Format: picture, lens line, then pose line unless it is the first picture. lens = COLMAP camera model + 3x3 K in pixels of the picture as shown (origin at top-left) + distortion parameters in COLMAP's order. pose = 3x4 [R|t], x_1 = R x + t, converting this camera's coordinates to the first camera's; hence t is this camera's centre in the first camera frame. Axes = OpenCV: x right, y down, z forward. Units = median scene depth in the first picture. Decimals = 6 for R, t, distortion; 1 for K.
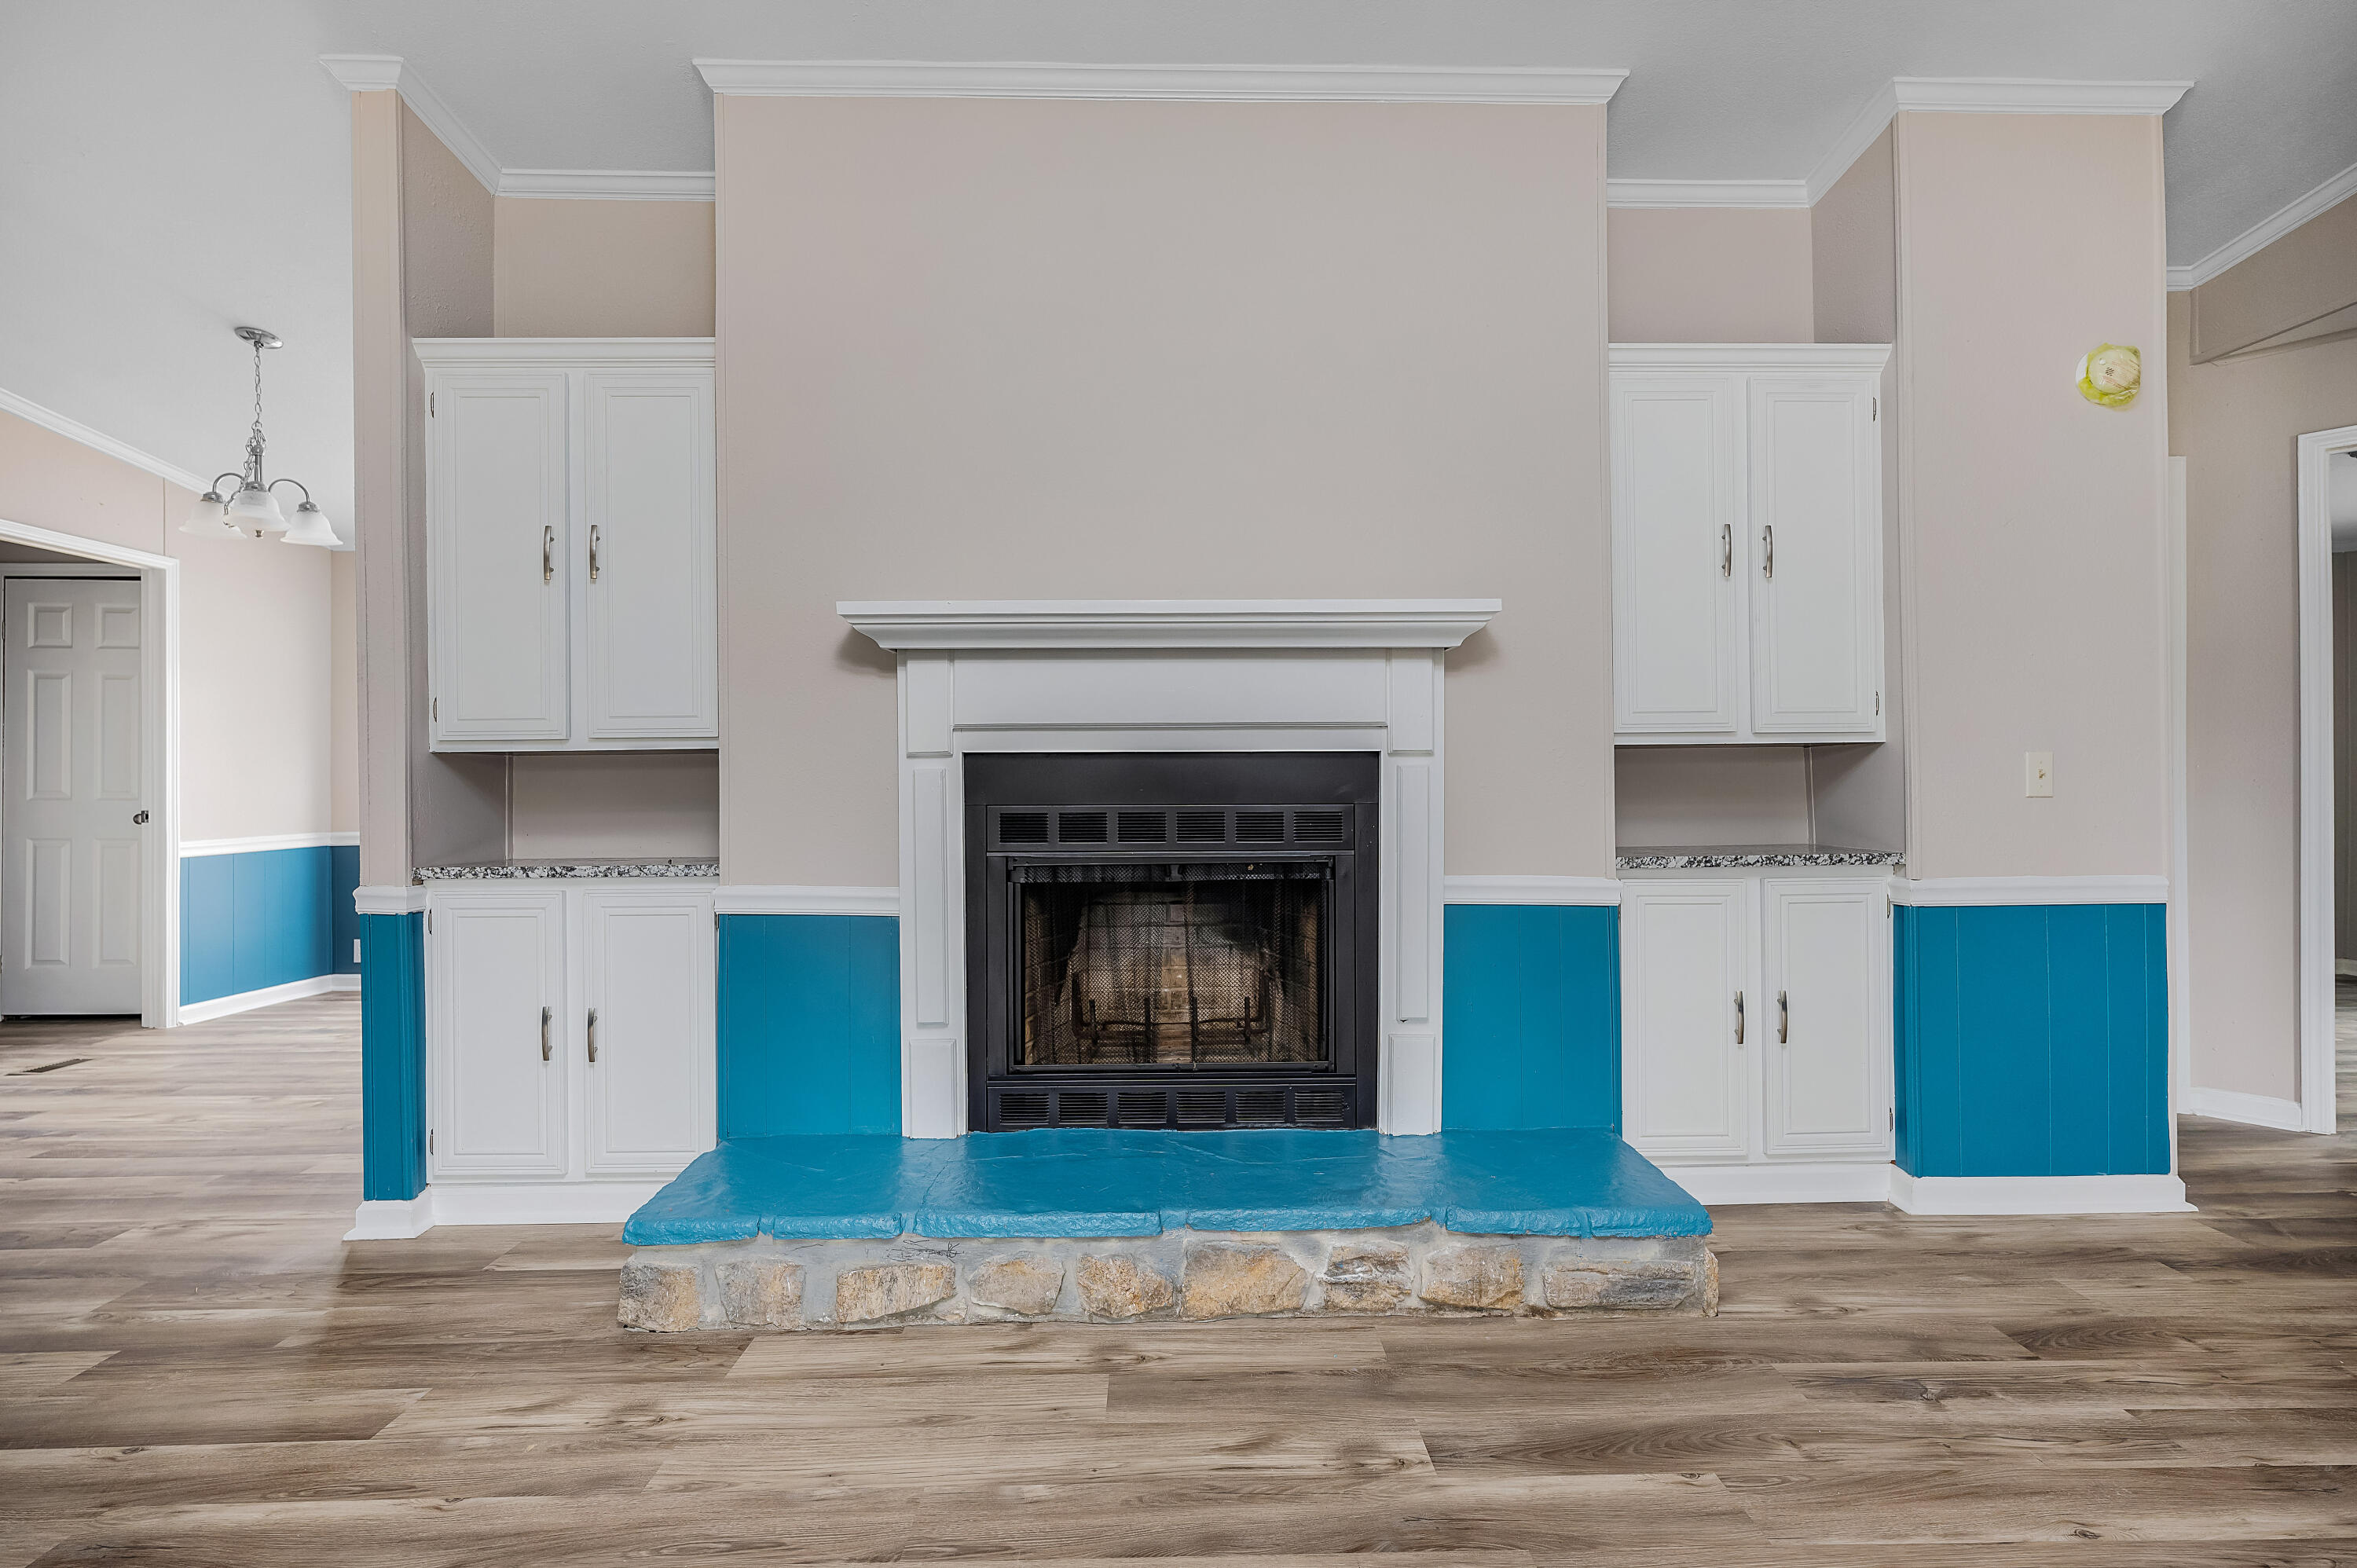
lens RADIAL K [[1019.9, 0, 1181.6], [0, 1019.9, 786.1], [0, 0, 1]] dist [-0.000375, 0.000015]
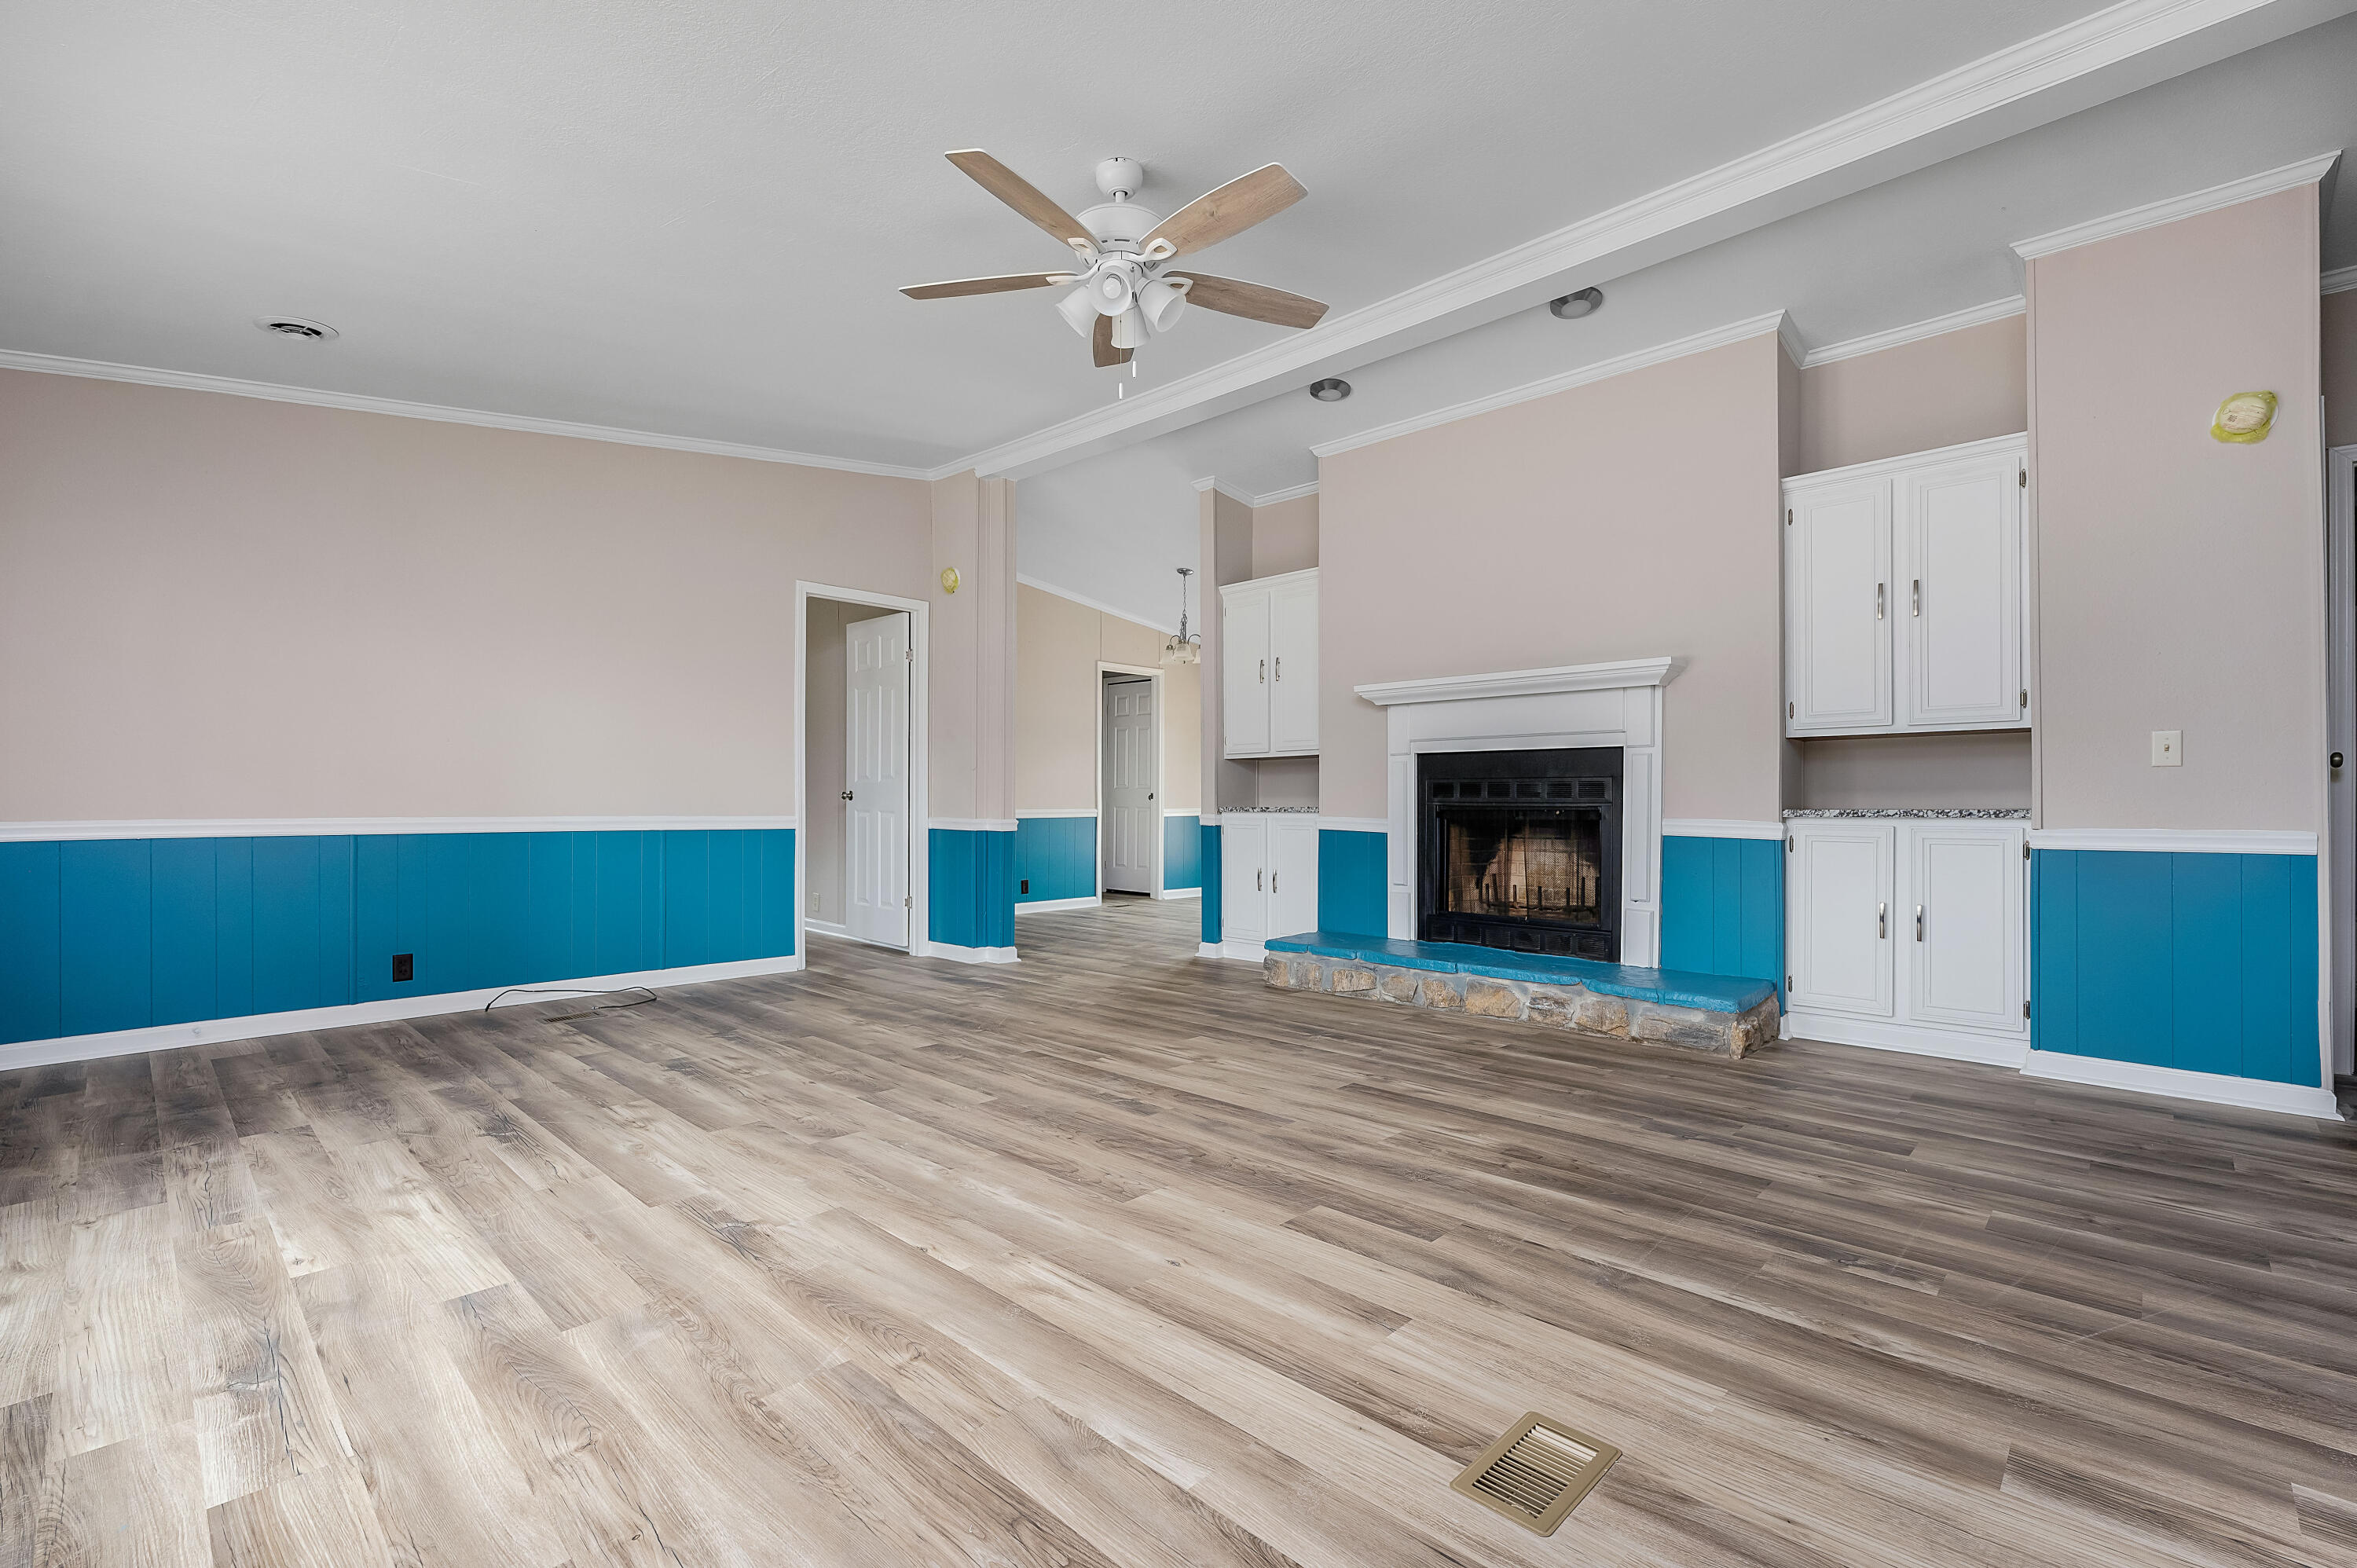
lens RADIAL K [[1019.9, 0, 1181.6], [0, 1019.9, 786.1], [0, 0, 1]] dist [-0.000375, 0.000015]
pose [[0.706640, -0.003226, -0.707566, 0.896014], [-0.005270, 0.999938, -0.009822, 0.055344], [0.707554, 0.010669, 0.706579, -0.768020]]
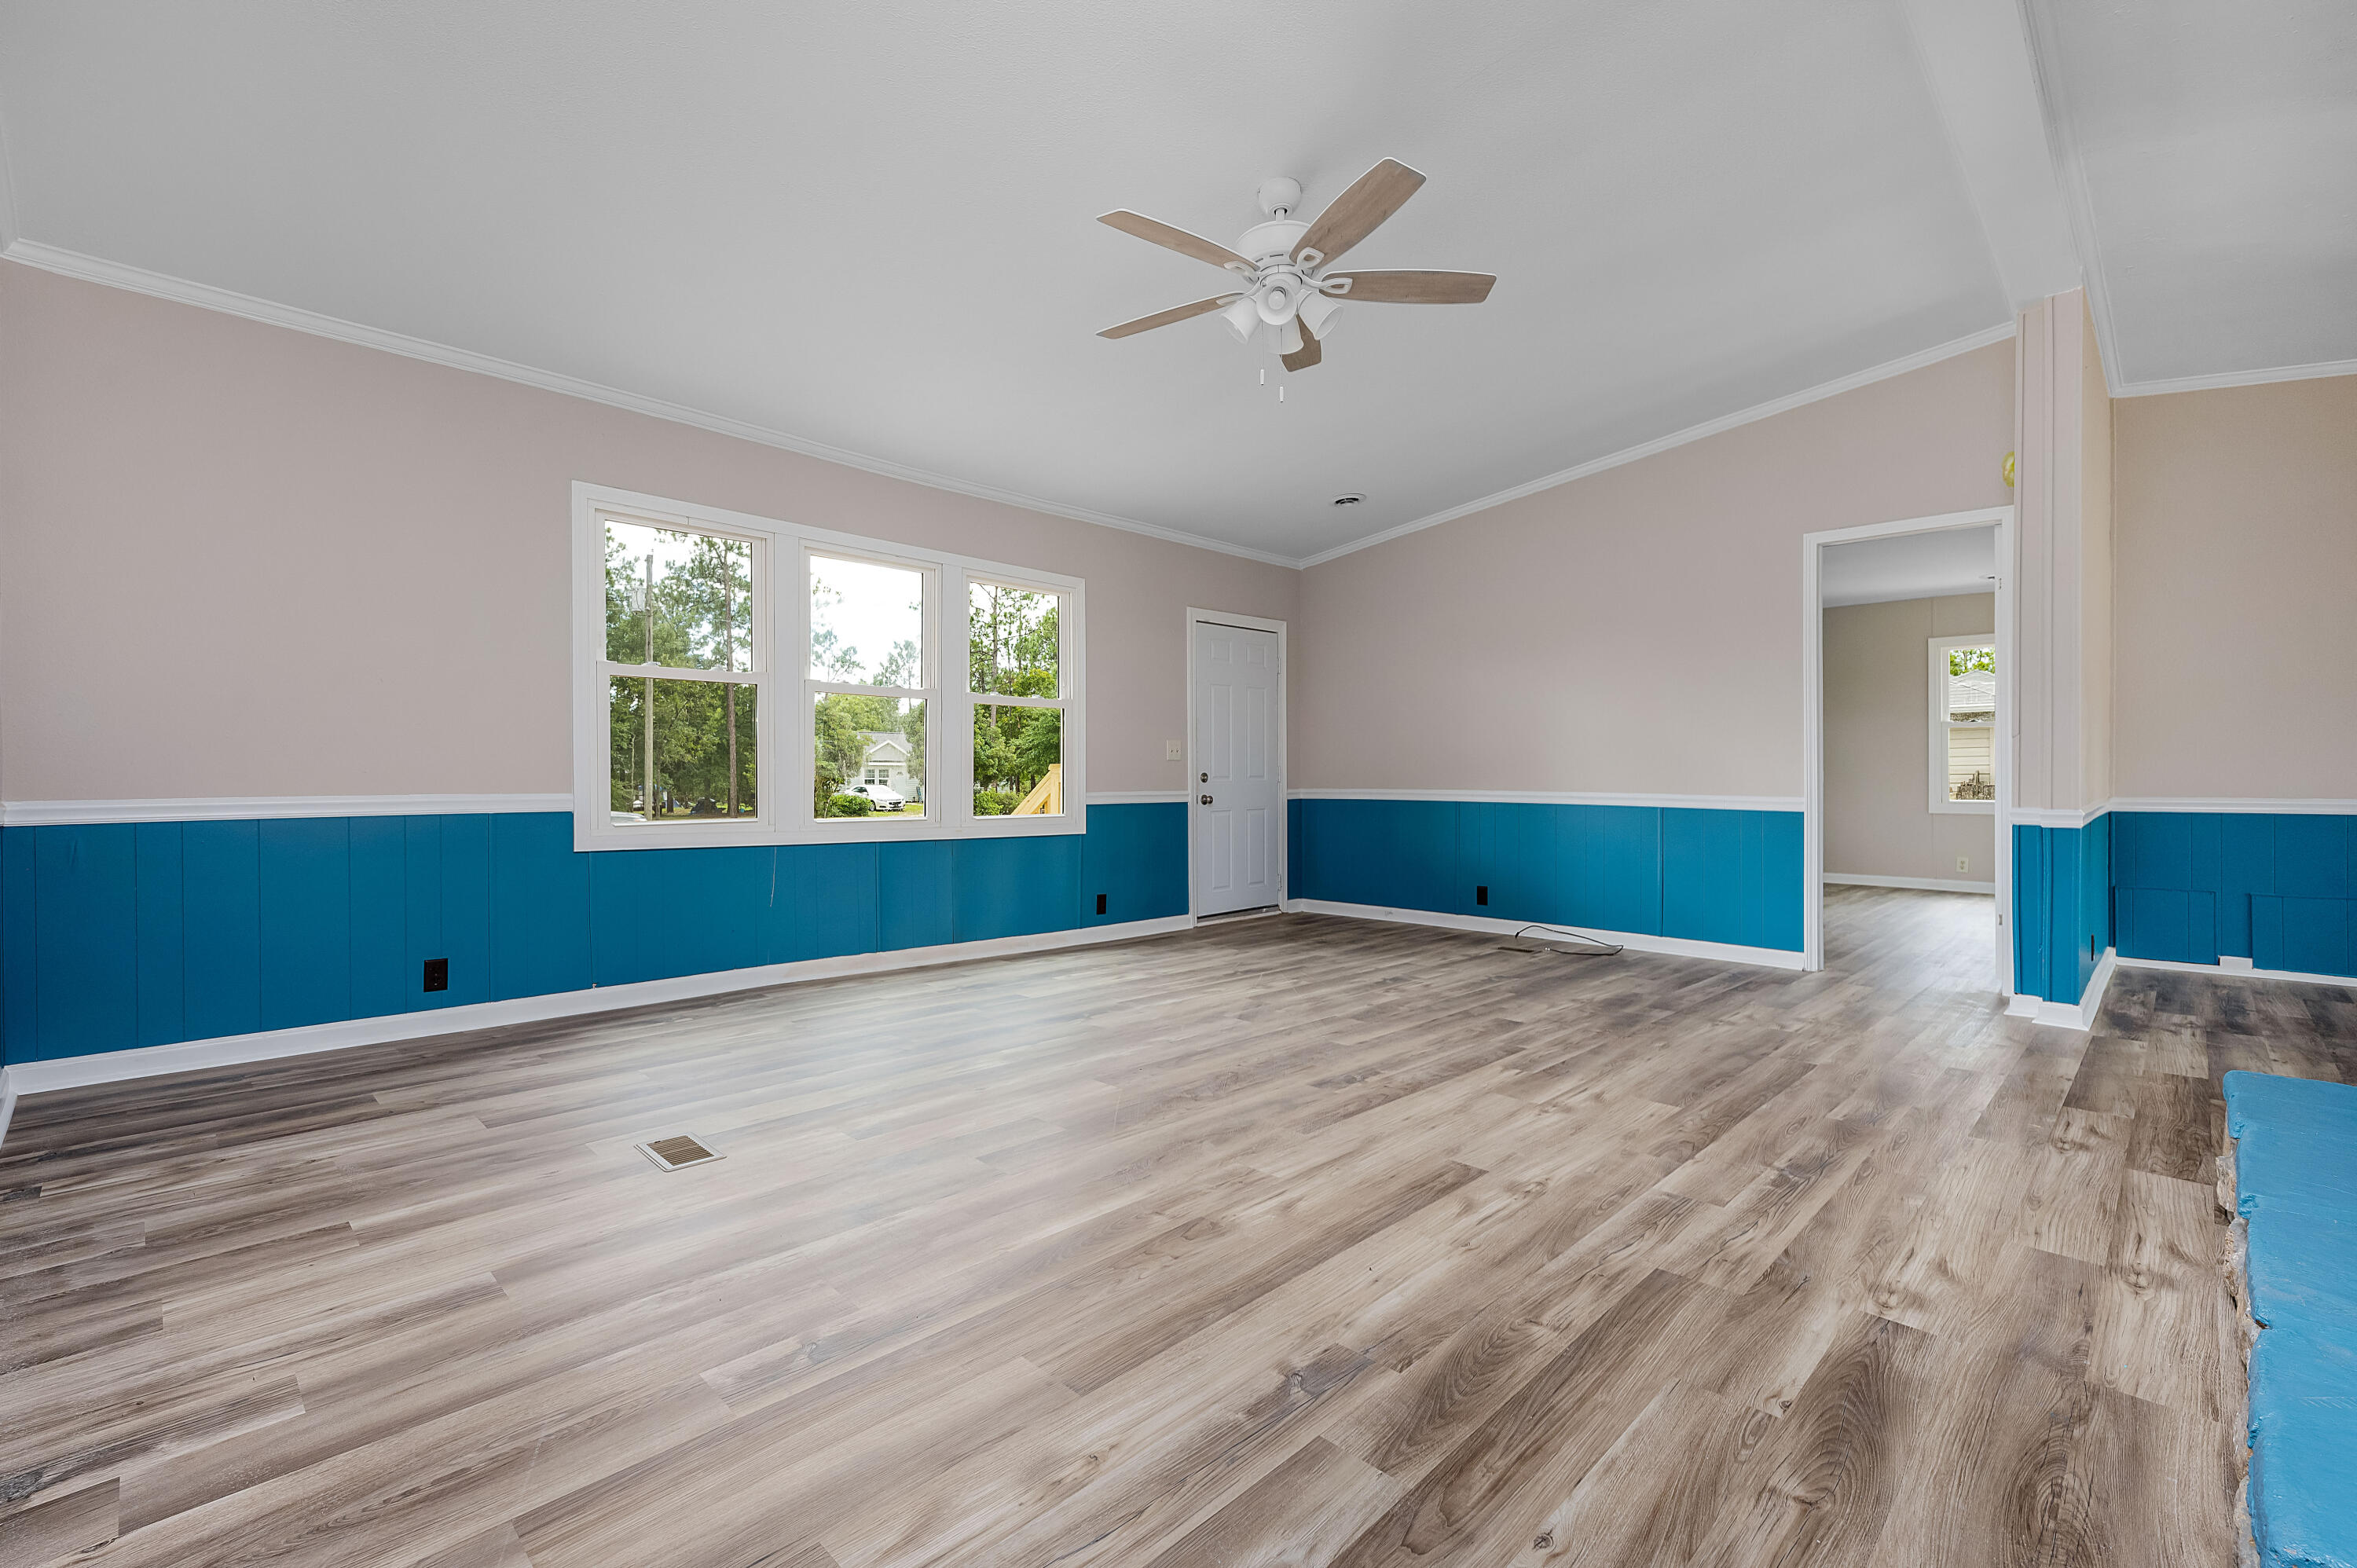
lens RADIAL K [[1023.2, 0, 1192.1], [0, 1023.2, 780.8], [0, 0, 1]] dist [-0.000552, -0.000096]
pose [[-0.712256, 0.004311, -0.701906, 0.975724], [-0.001184, 0.999972, 0.007342, 0.057771], [0.701918, 0.006060, -0.712232, 0.807220]]
